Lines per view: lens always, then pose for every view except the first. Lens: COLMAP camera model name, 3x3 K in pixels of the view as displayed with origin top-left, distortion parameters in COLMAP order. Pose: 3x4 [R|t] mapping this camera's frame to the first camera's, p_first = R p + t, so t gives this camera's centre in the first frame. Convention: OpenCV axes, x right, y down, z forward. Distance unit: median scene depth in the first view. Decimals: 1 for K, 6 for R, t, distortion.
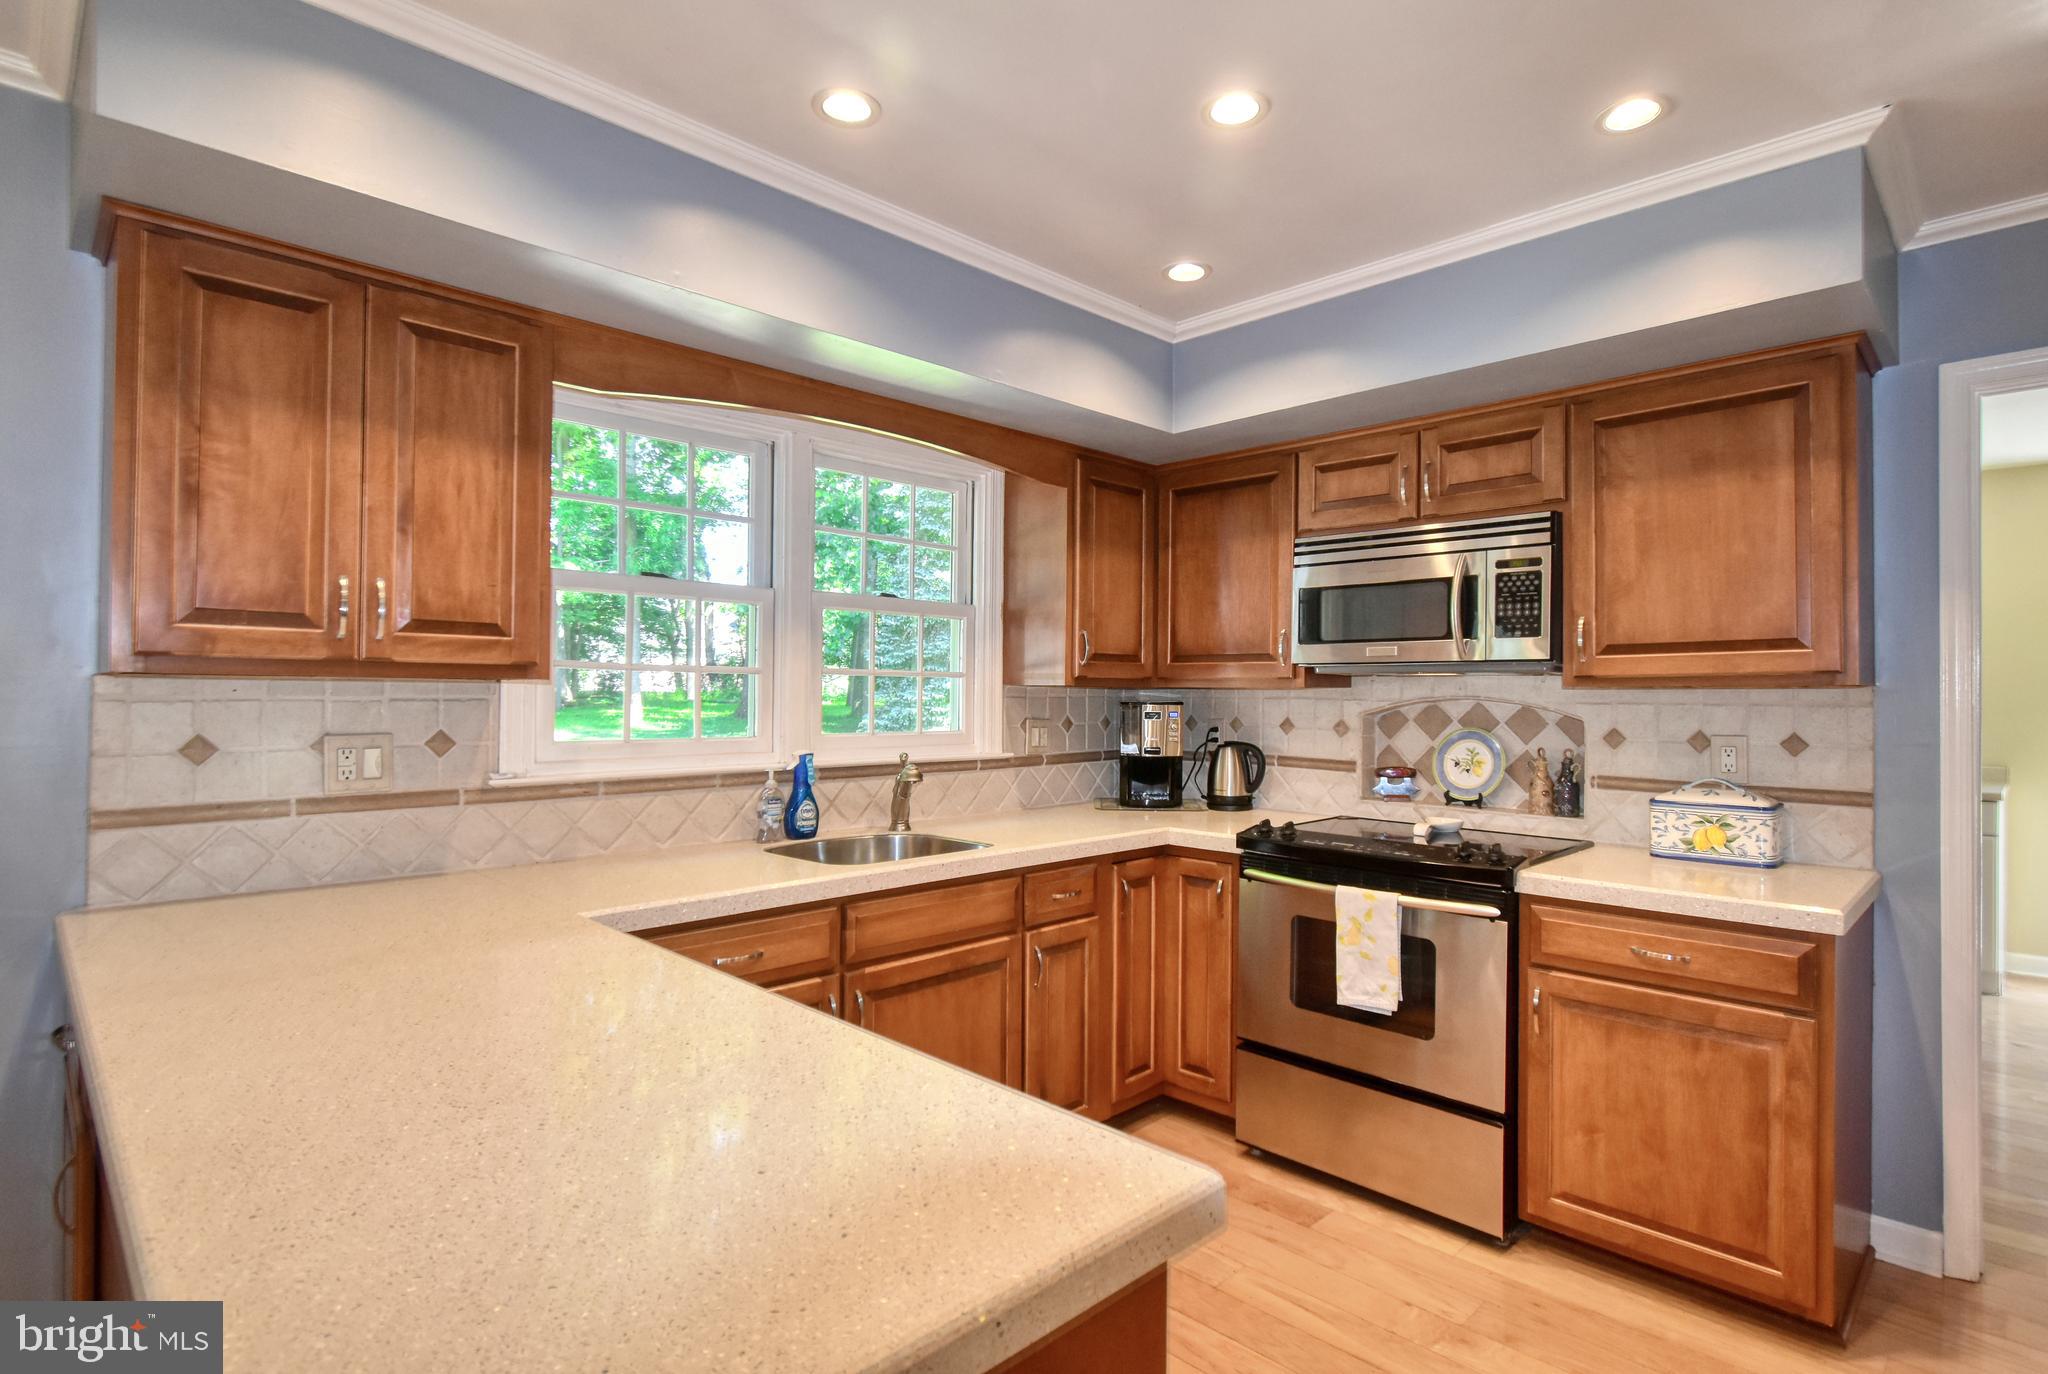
lens RADIAL K [[1002.8, 0, 1024.0], [0, 1002.8, 687.0], [0, 0, 1]] dist [0.001037, -0.000732]
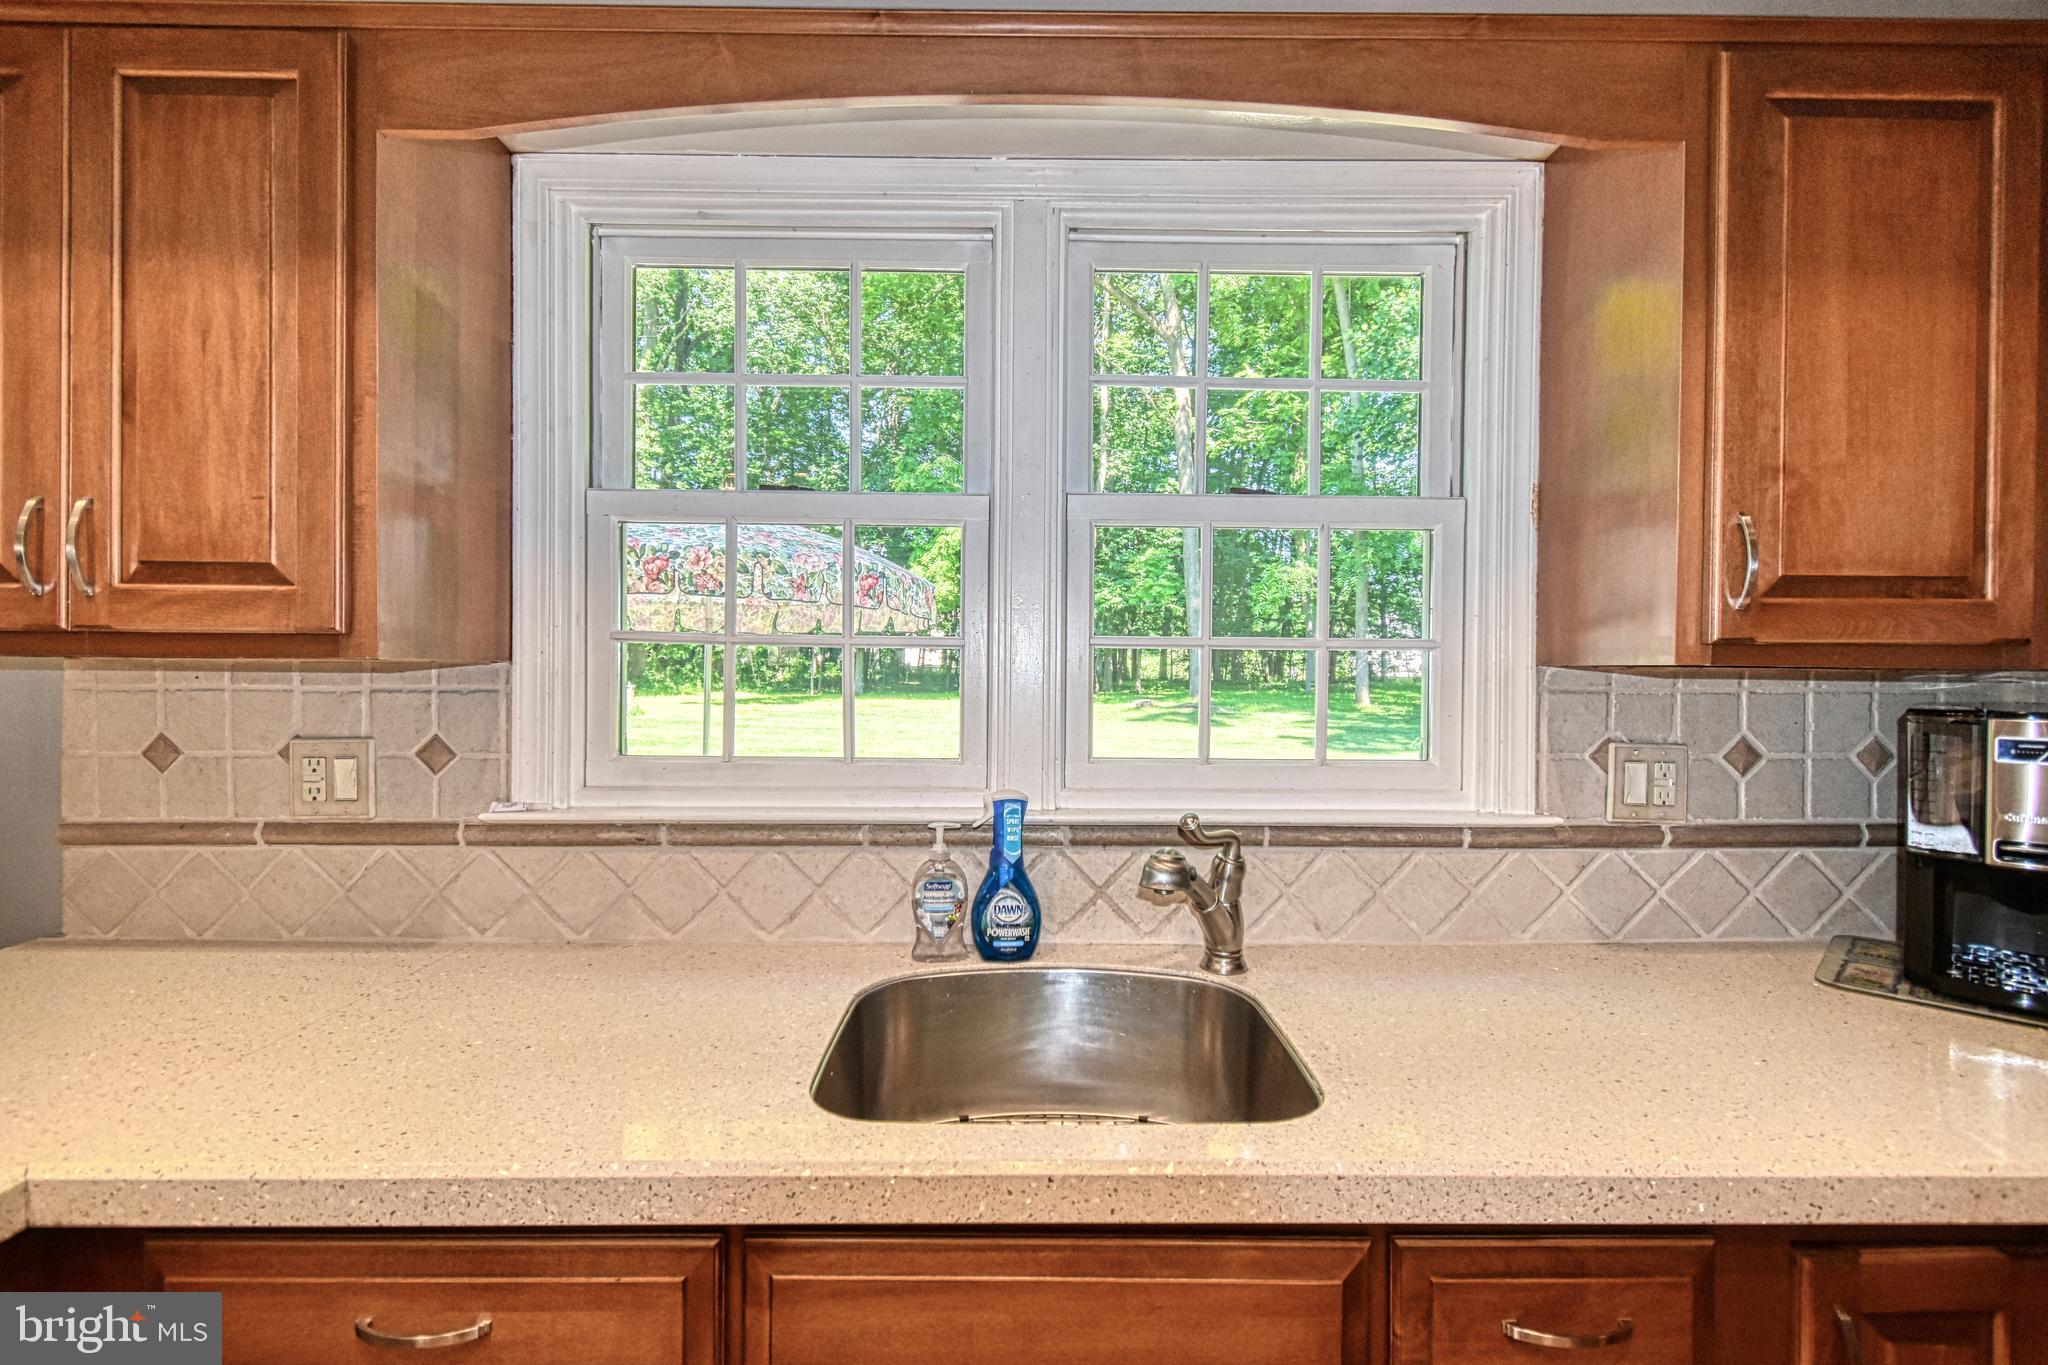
lens RADIAL K [[898.1, 0, 1024.0], [0, 898.1, 682.5], [0, 0, 1]] dist [0.001191, -0.000382]
pose [[0.727067, 0.004509, -0.686552, 0.119037], [0.002062, 0.999960, 0.008751, 0.002033], [0.686563, -0.007778, 0.727028, 0.727251]]
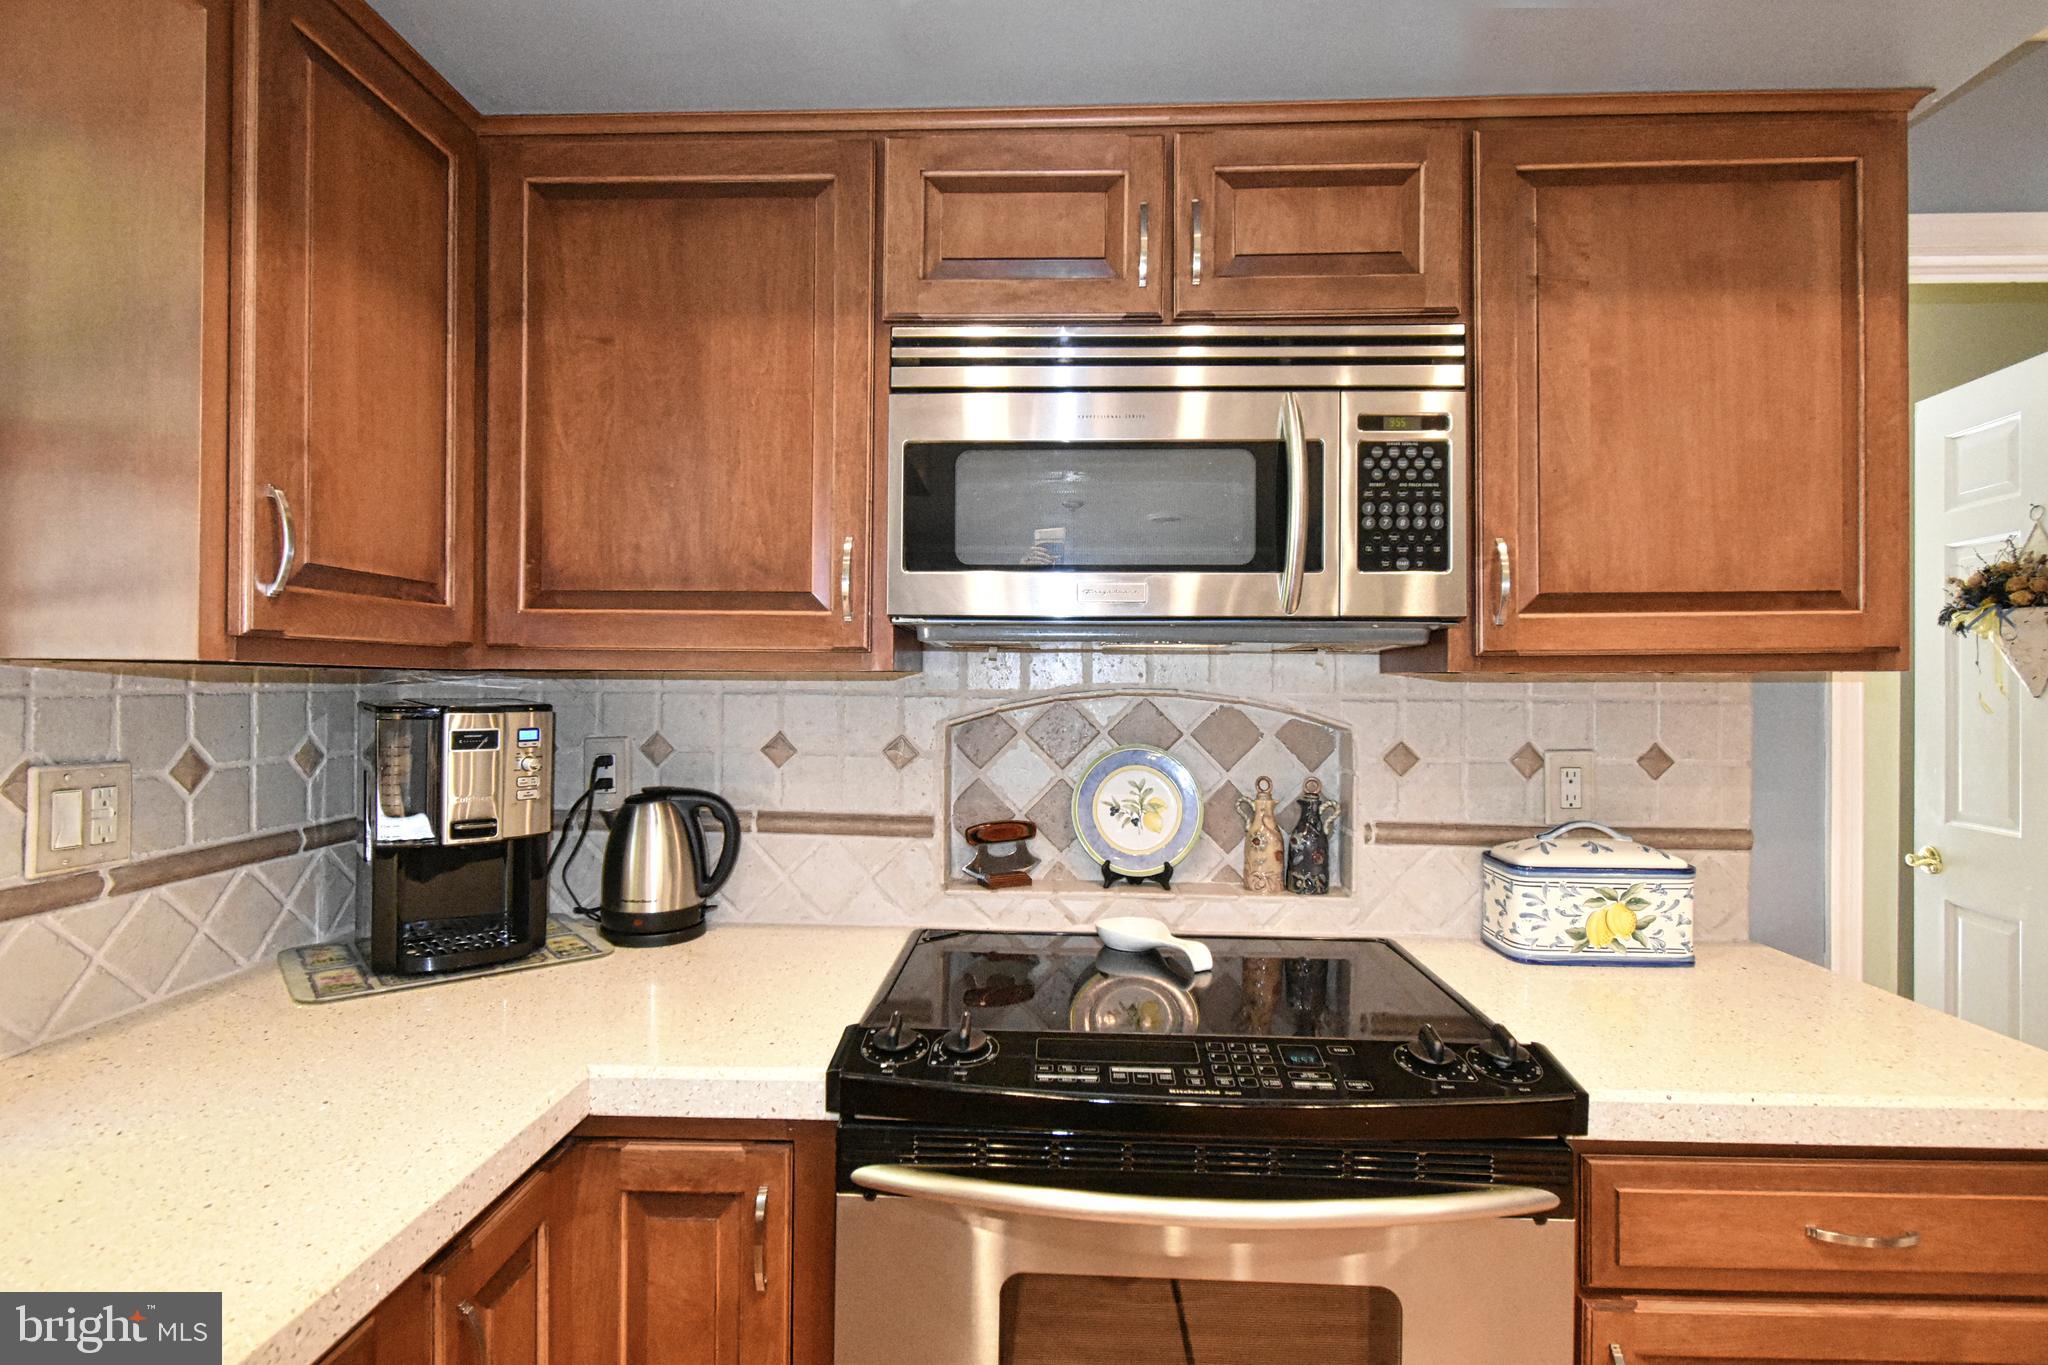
lens RADIAL K [[1002.8, 0, 1024.0], [0, 1002.8, 682.5], [0, 0, 1]] dist [0.001037, -0.000732]
pose [[0.721425, -0.002369, 0.692488, 0.013644], [-0.004468, 0.999957, 0.008075, 0.002085], [-0.692478, -0.008920, 0.721384, 0.760438]]
